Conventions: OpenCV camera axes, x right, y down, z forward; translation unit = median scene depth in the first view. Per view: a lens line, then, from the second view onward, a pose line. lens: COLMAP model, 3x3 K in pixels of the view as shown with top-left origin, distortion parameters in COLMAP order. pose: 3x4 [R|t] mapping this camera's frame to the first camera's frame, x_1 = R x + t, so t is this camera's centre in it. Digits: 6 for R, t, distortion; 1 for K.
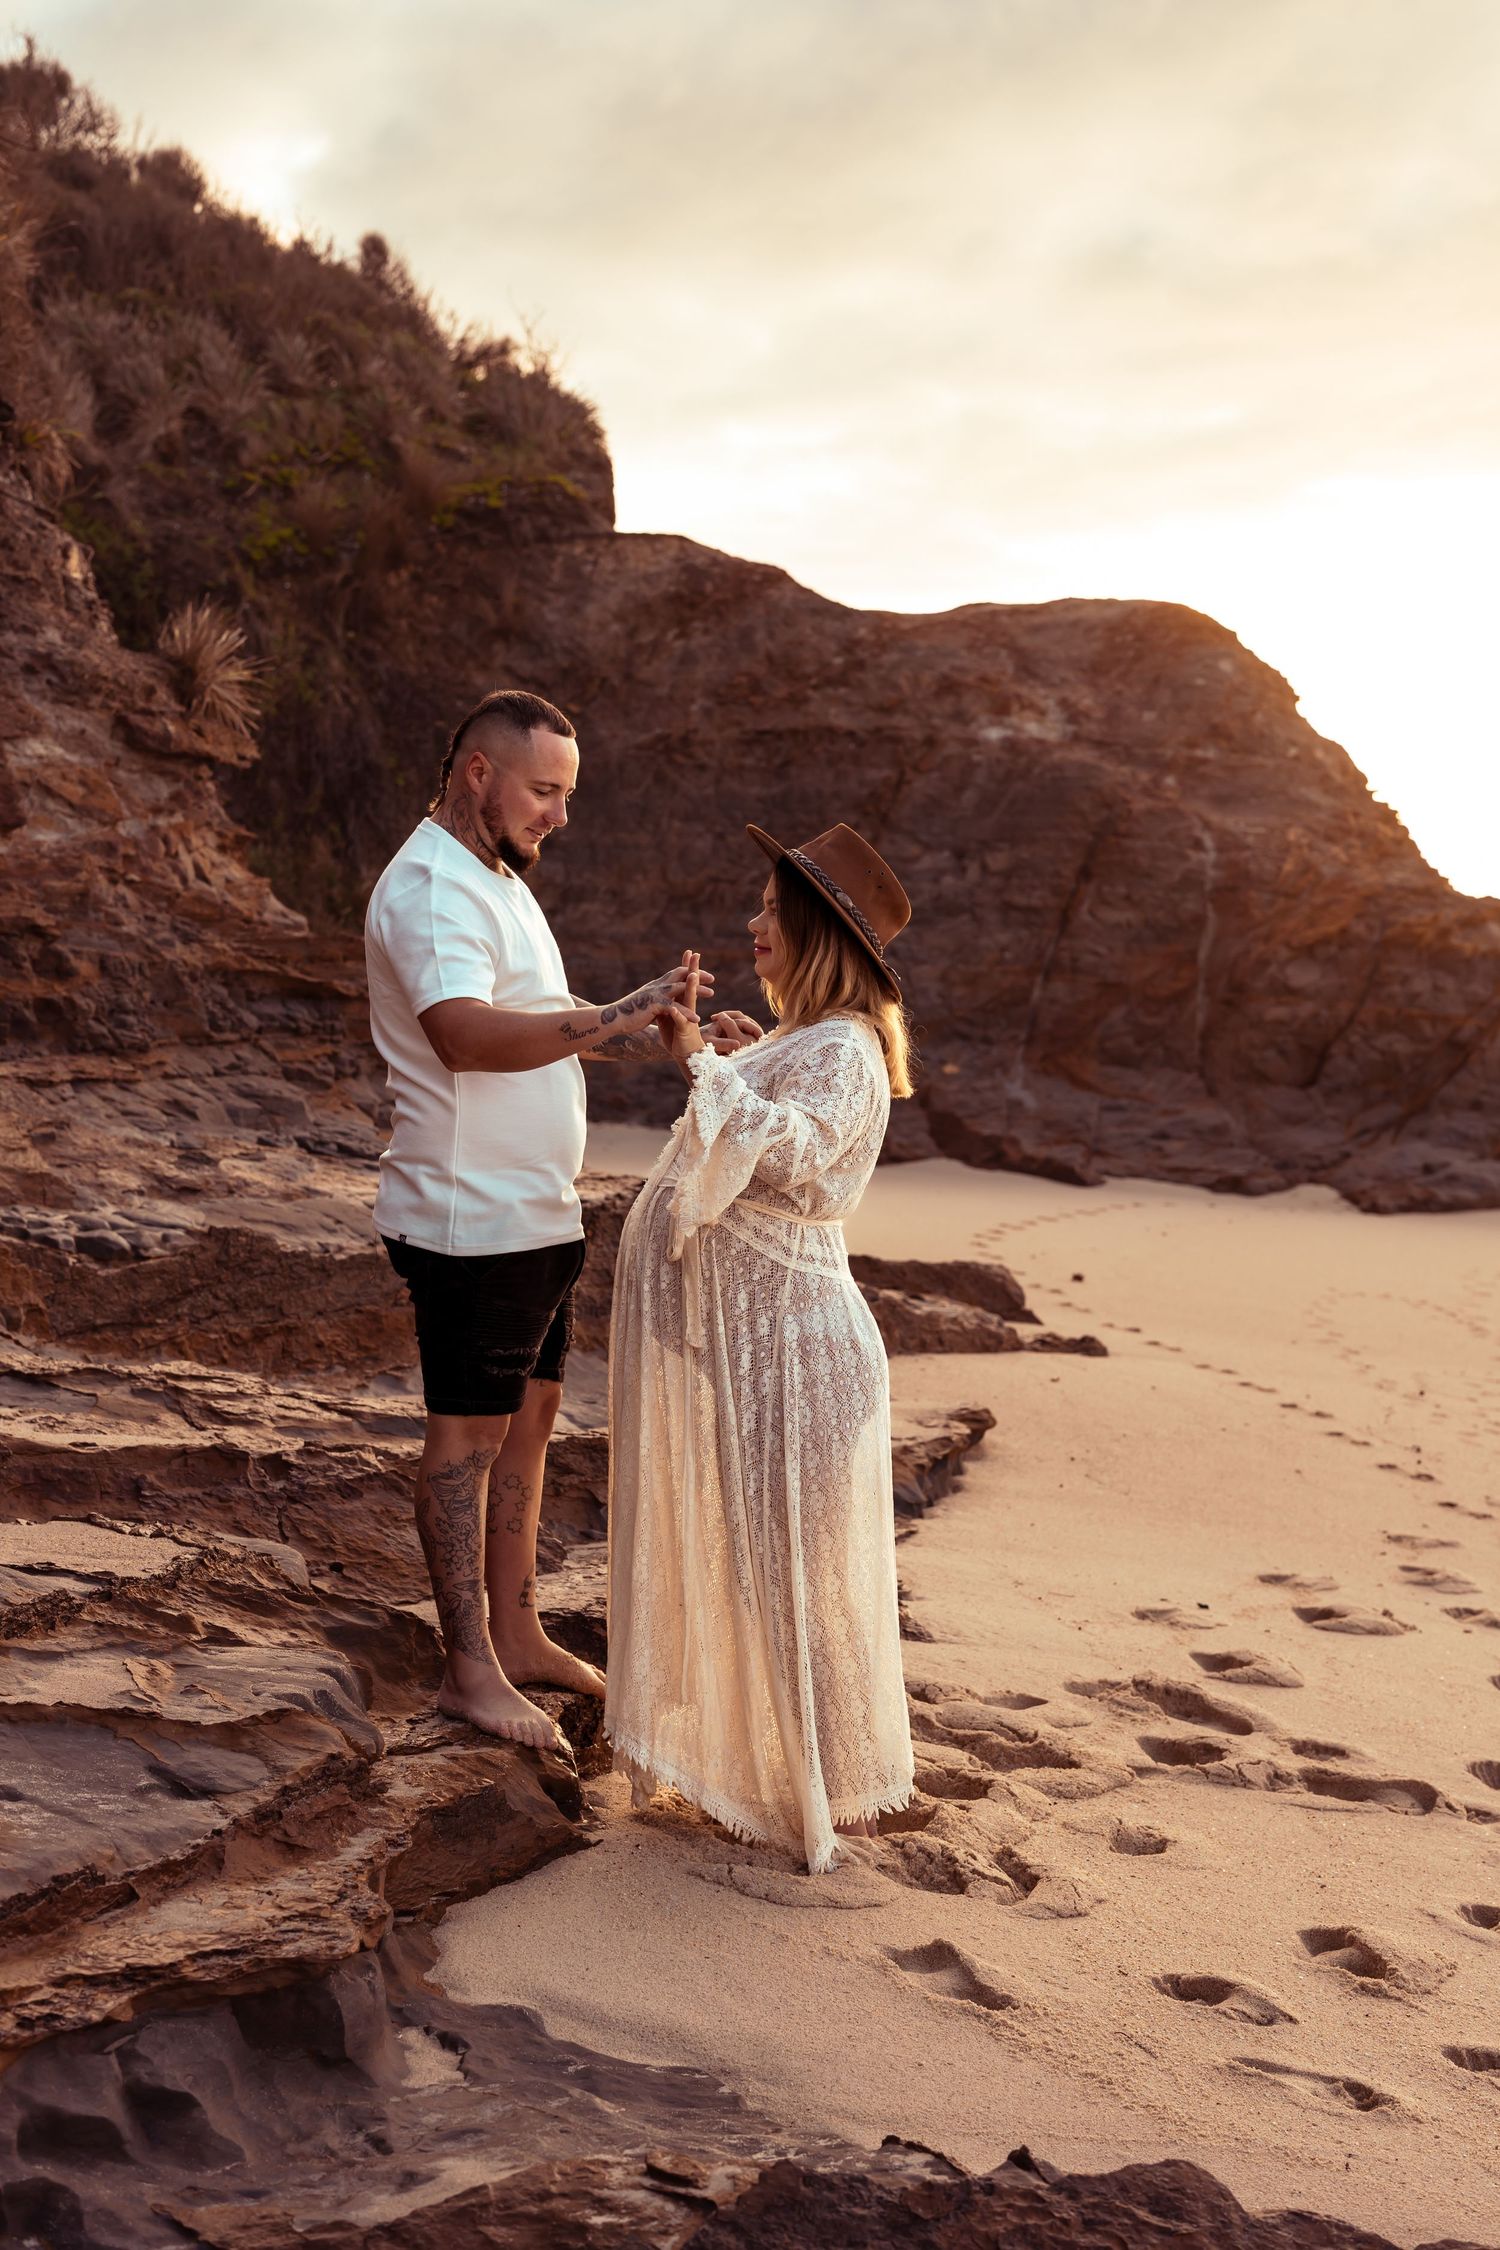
lens RADIAL K [[3253.0, 0, 750.0], [0, 3253.0, 1125.0], [0, 0, 1]] dist [0.031530, -0.003911]
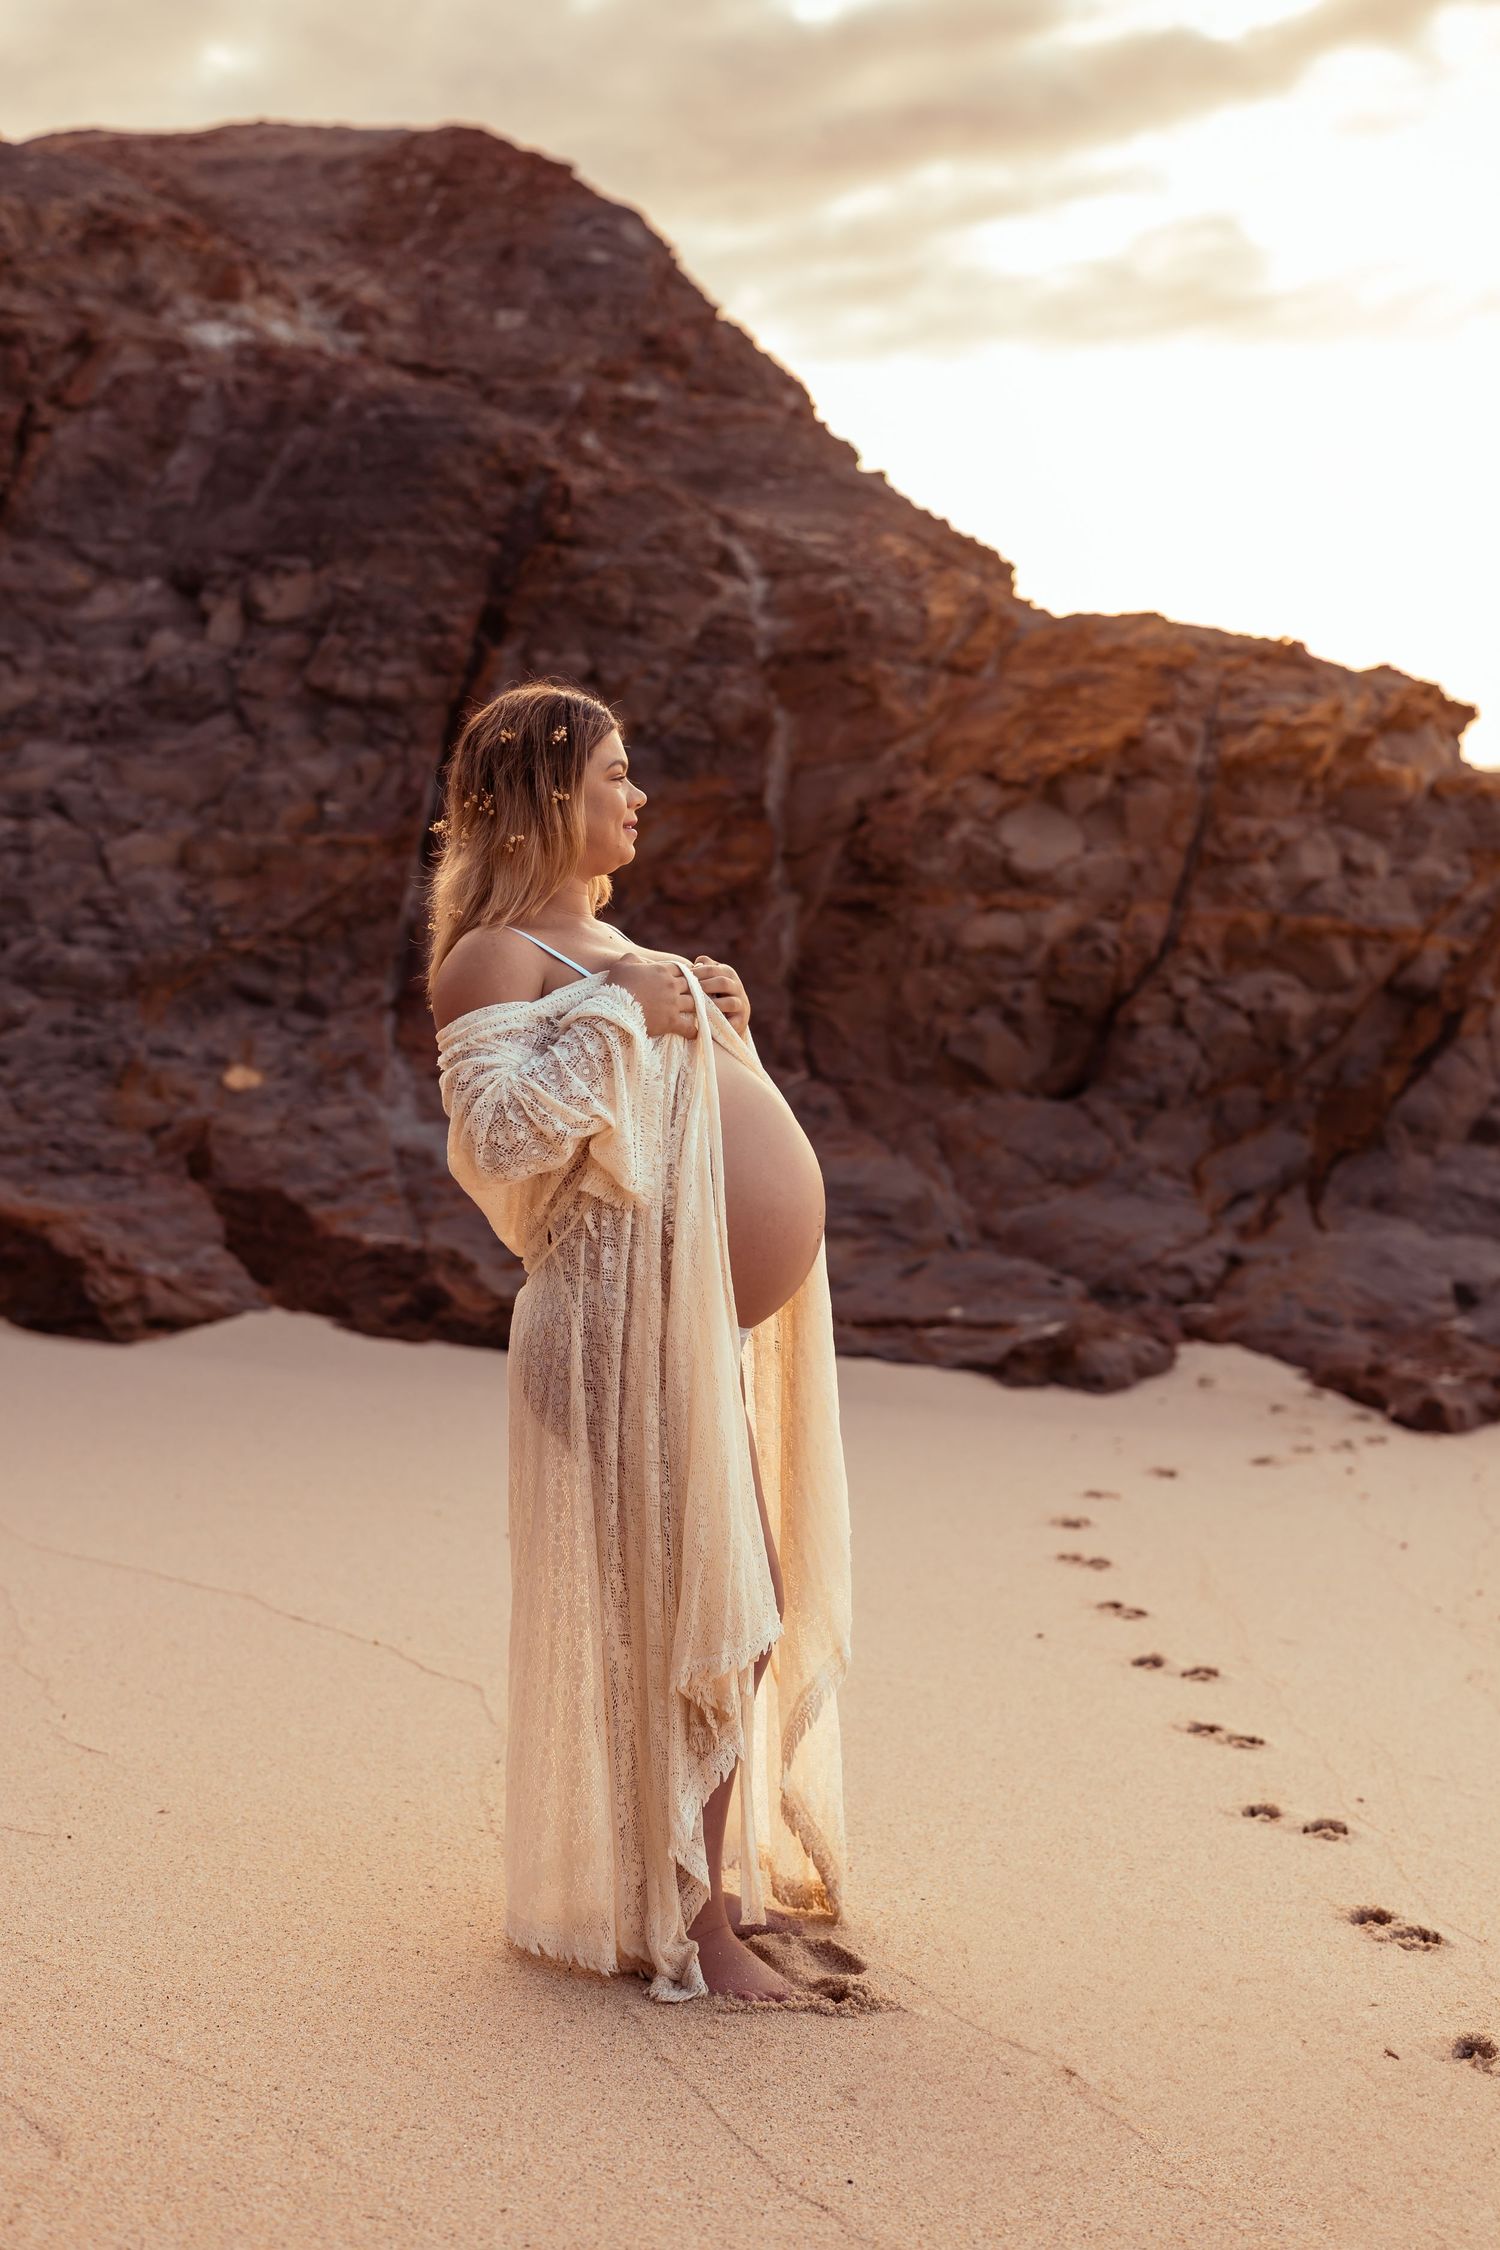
lens RADIAL K [[3334.5, 0, 750.0], [0, 3334.5, 1125.0], [0, 0, 1]] dist [0.037627, 0.021794]
pose [[0.936936, -0.046504, 0.346393, -0.026906], [0.031762, 0.998337, 0.048115, -0.029291], [-0.348054, -0.034079, 0.936855, 0.555467]]
